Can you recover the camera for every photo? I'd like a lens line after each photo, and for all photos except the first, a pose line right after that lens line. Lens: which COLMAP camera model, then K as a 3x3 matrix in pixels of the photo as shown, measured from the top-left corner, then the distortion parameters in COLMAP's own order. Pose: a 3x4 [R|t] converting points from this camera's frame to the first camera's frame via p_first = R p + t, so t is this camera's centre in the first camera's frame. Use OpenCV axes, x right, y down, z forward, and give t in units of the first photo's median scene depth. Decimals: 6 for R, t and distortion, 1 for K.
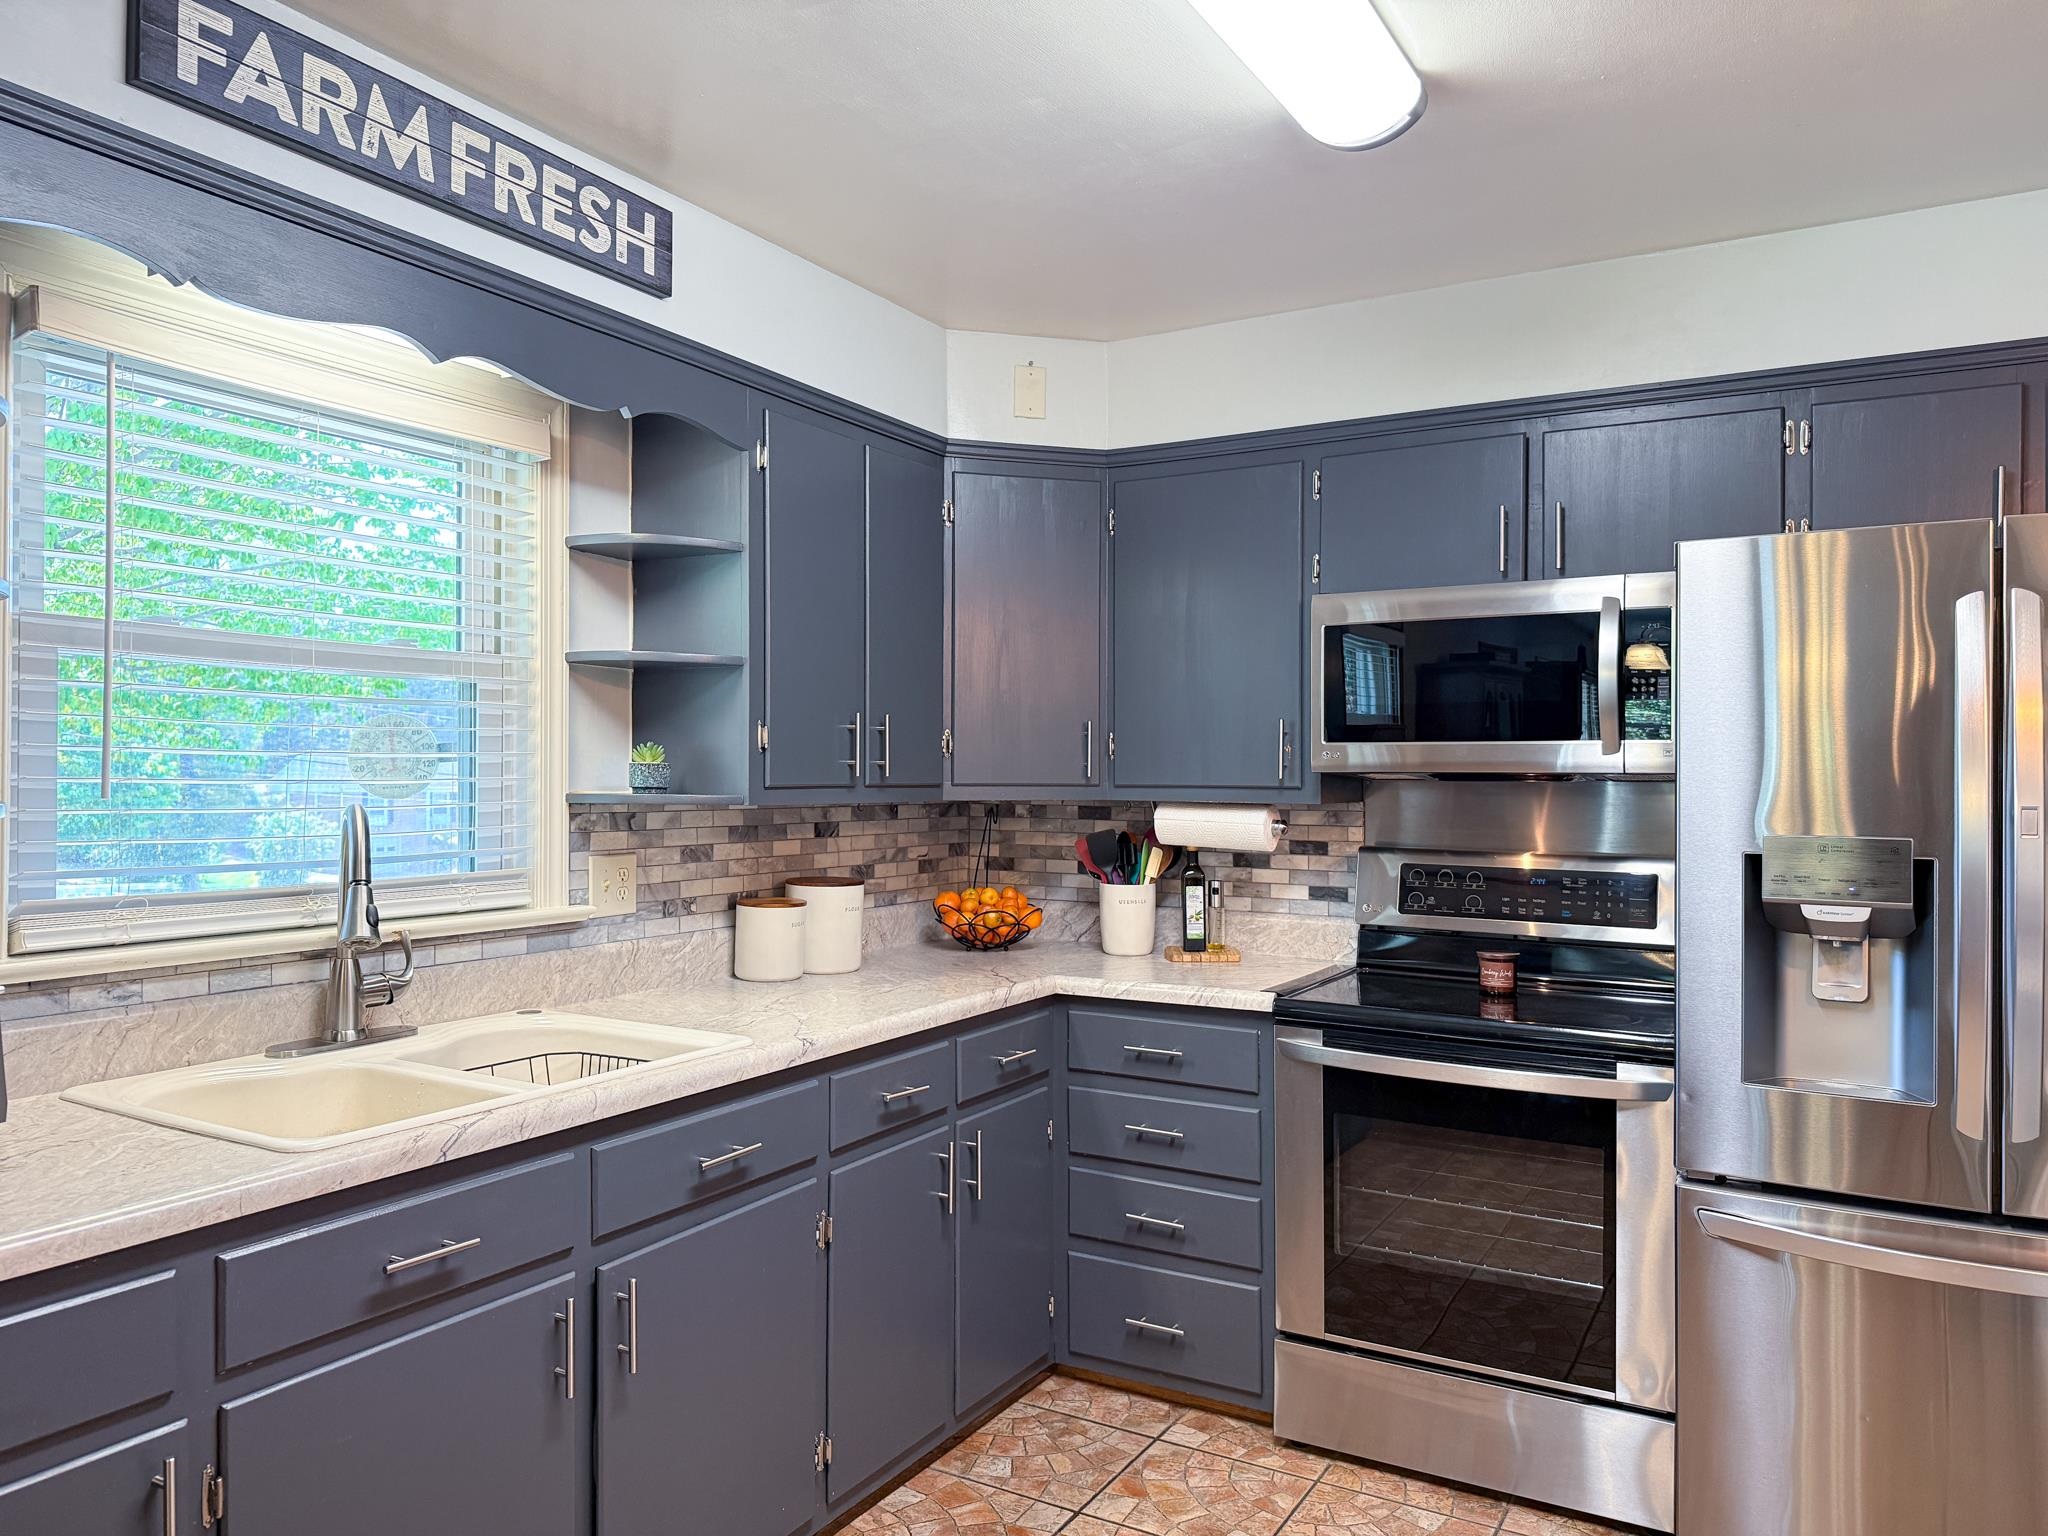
lens RADIAL K [[1448.9, 0, 1016.2], [0, 1448.9, 743.2], [0, 0, 1]] dist [0.060857, -0.081642]
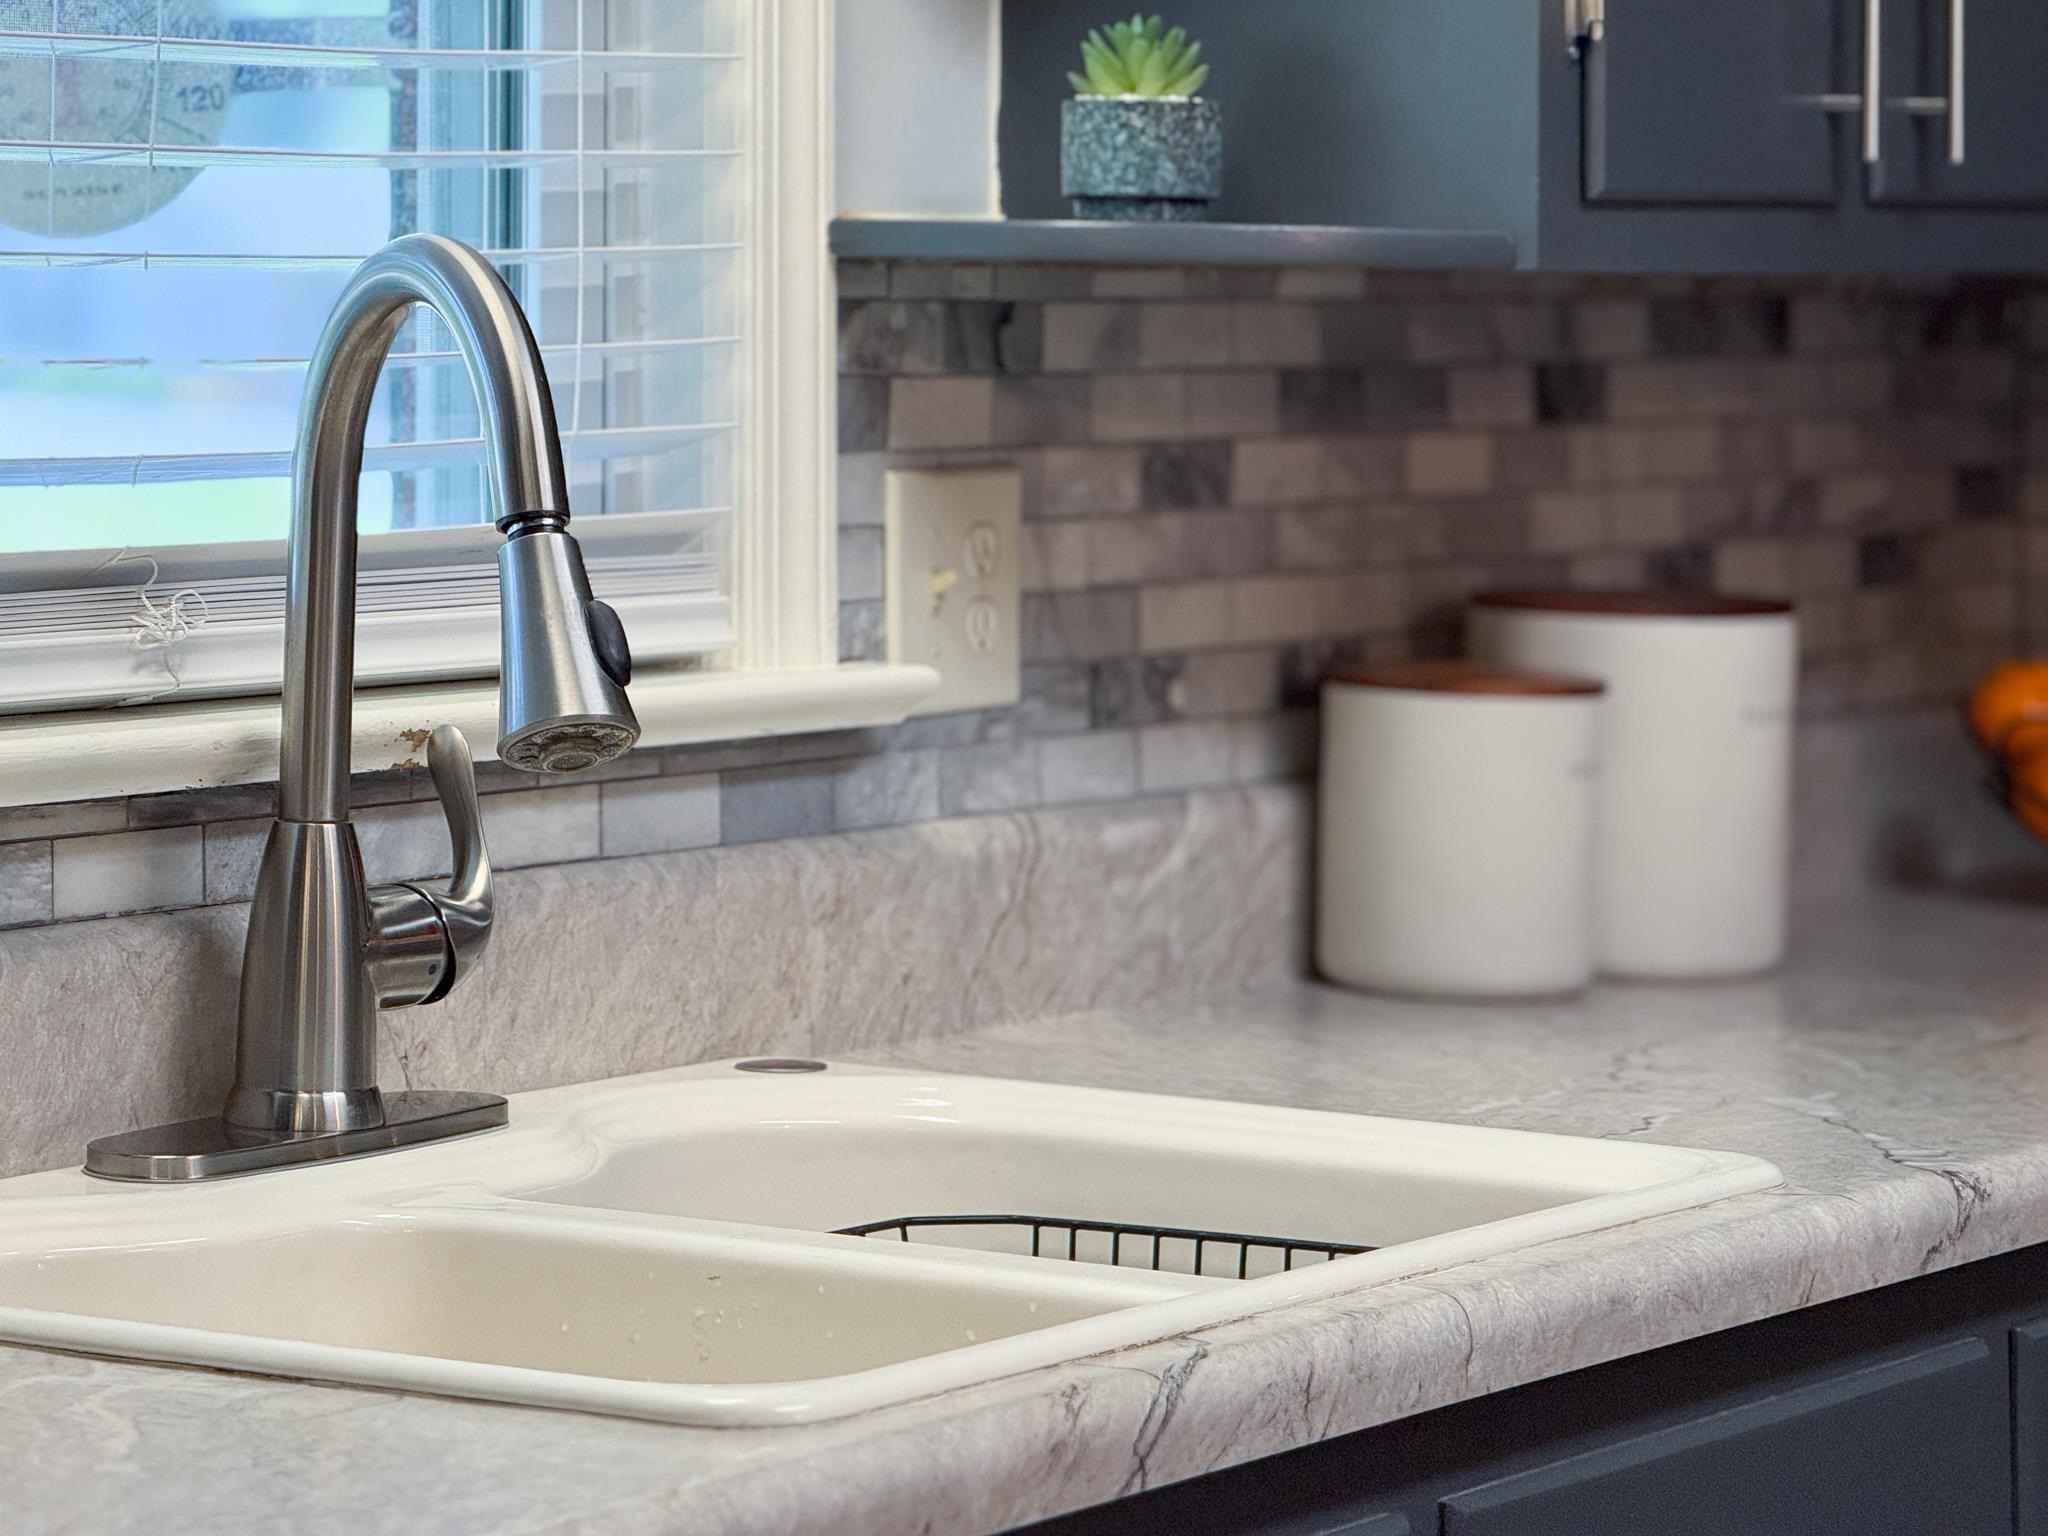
lens RADIAL K [[7194.8, 0, 1024.0], [0, 7194.8, 768.0], [0, 0, 1]] dist [0.069939, 0.155761]
pose [[0.999593, 0.010929, -0.026339, -0.243813], [-0.008270, 0.995049, 0.099038, 0.006132], [0.027291, -0.098780, 0.994735, -0.236791]]
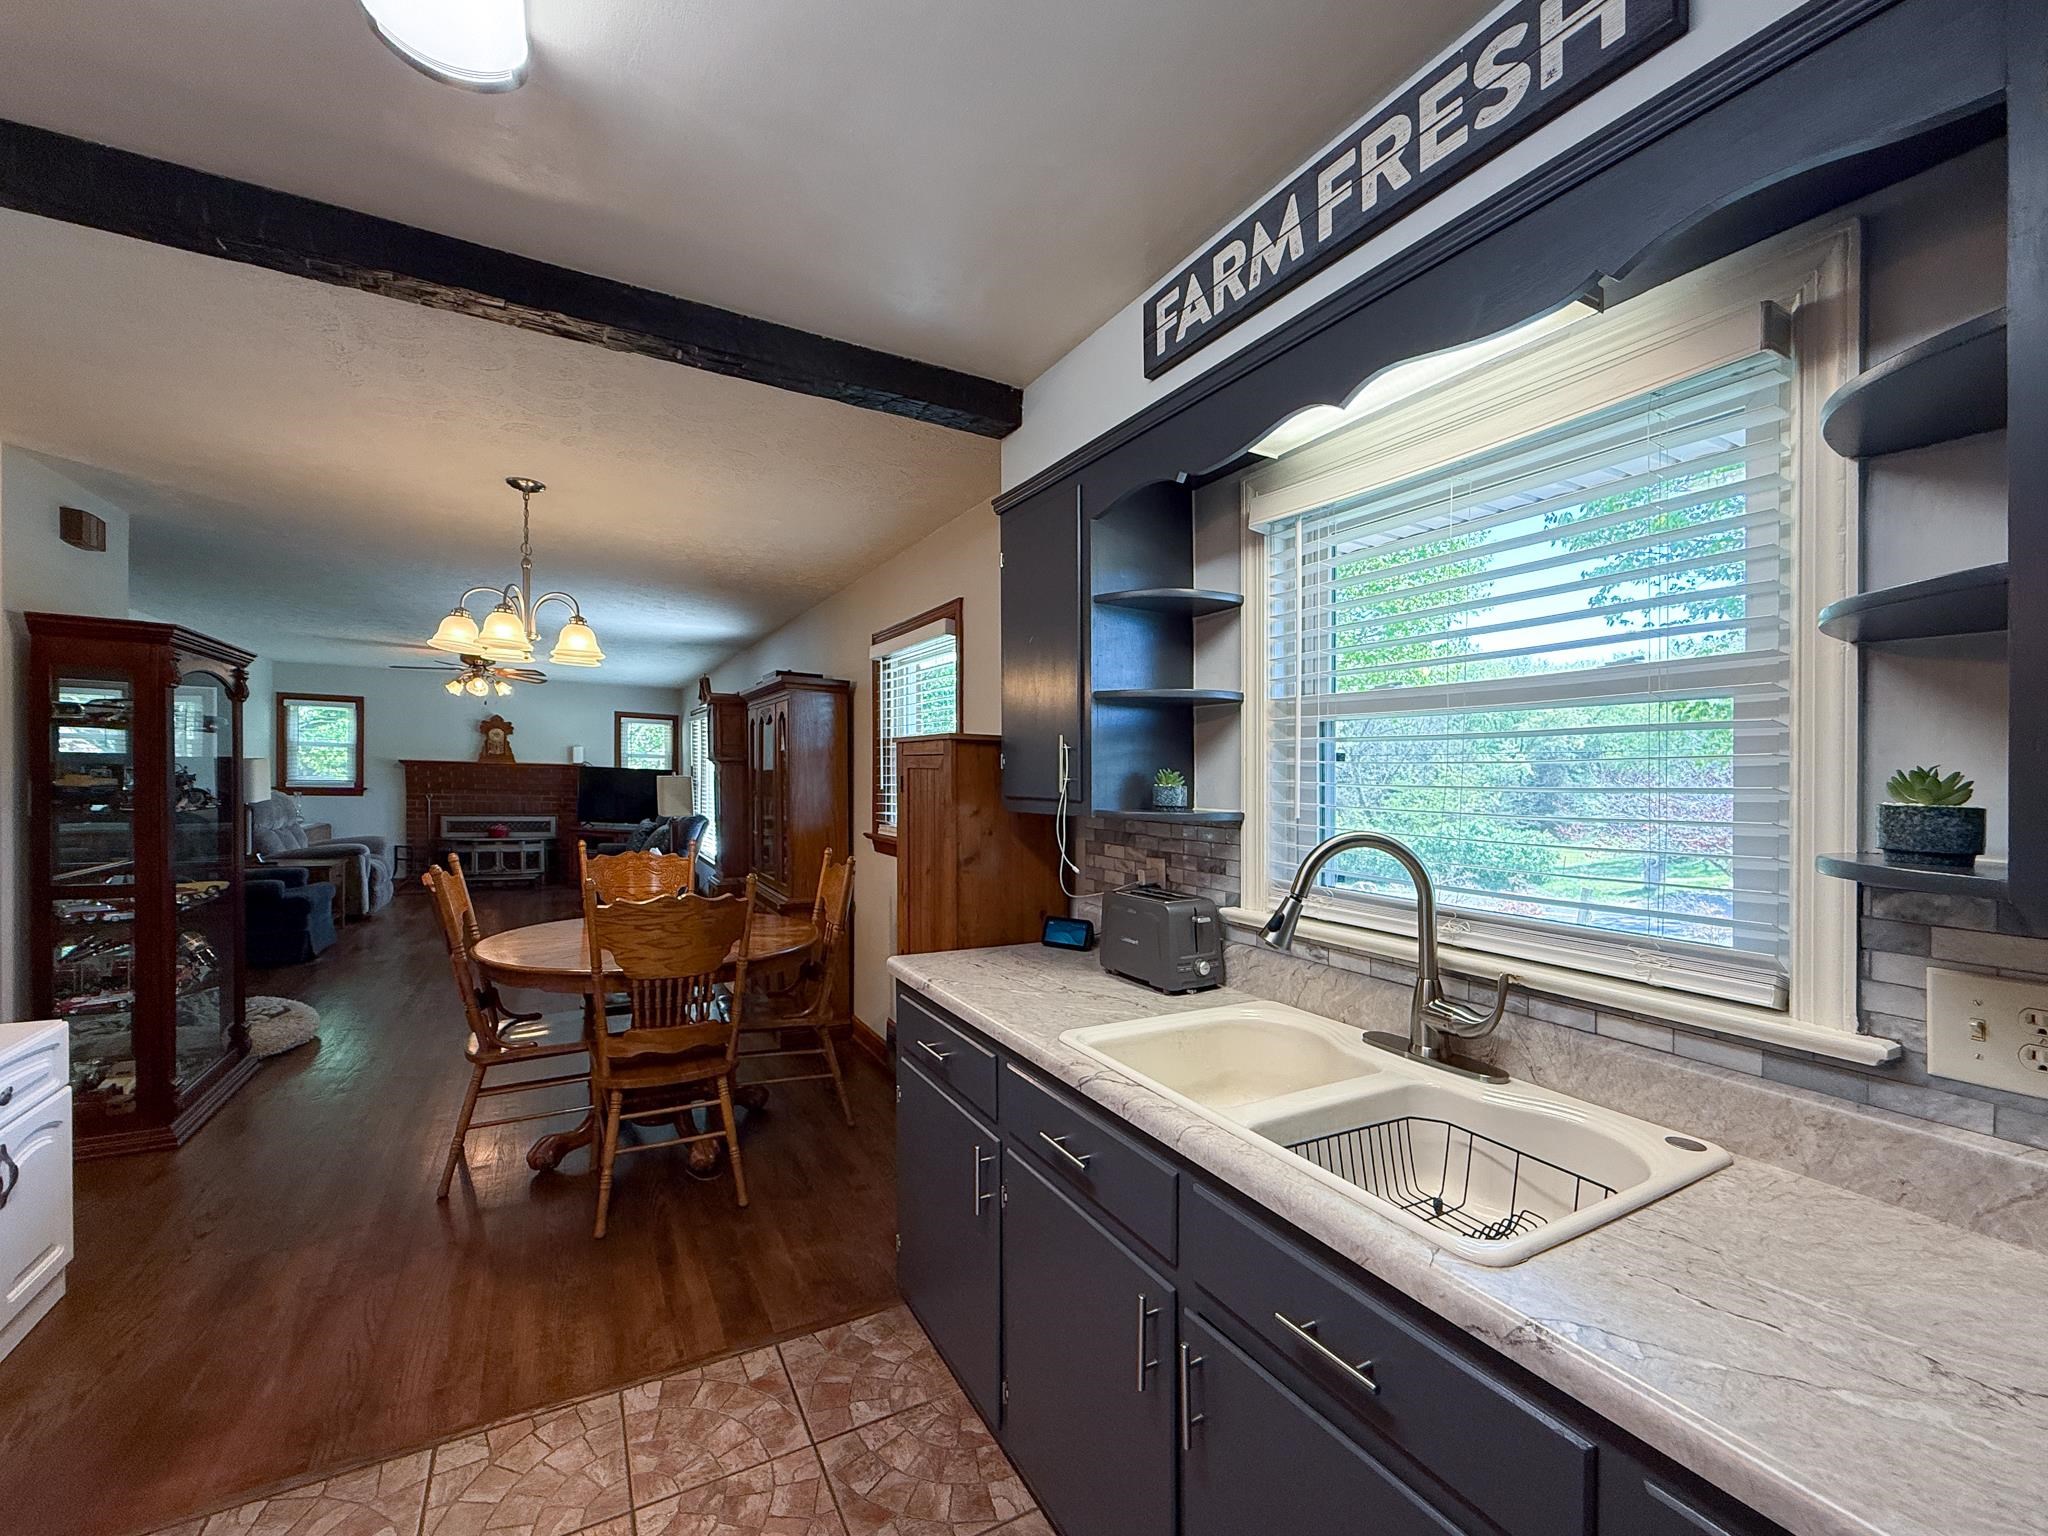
lens RADIAL K [[843.9, 0, 1025.5], [0, 843.9, 793.1], [0, 0, 1]] dist [-0.000312, -0.006202]
pose [[-0.520844, -0.001874, -0.853650, 0.170042], [-0.005500, 0.999984, 0.001160, 0.009632], [0.853634, 0.005299, -0.520847, 0.833627]]
